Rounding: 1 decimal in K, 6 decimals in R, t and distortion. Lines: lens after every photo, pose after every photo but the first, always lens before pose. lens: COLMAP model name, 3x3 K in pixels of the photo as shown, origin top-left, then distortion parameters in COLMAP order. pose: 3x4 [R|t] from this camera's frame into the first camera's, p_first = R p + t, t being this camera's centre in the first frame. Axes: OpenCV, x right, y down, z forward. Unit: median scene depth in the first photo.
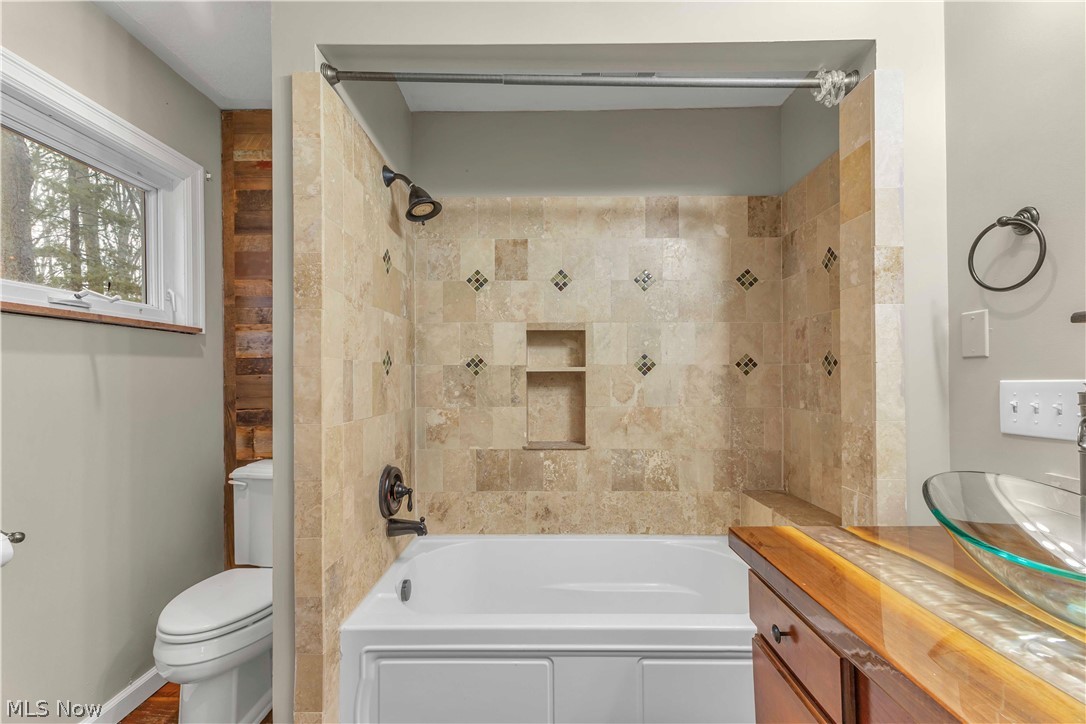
lens RADIAL K [[473.4, 0, 545.2], [0, 473.4, 368.7], [0, 0, 1]] dist [0.011608, -0.001844]
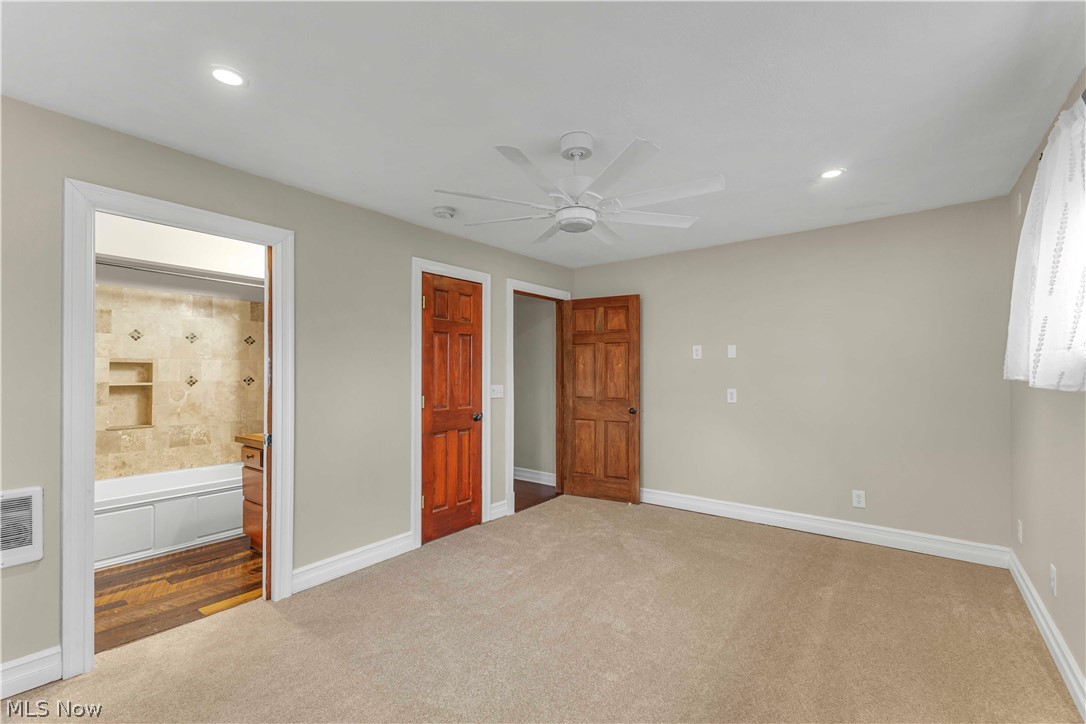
lens RADIAL K [[473.4, 0, 543.3], [0, 473.4, 369.2], [0, 0, 1]] dist [0.011608, -0.001844]
pose [[0.607894, 0.009645, 0.793960, -0.465279], [-0.013436, 0.999908, -0.001859, -0.072960], [-0.793905, -0.009538, 0.607968, -1.341832]]
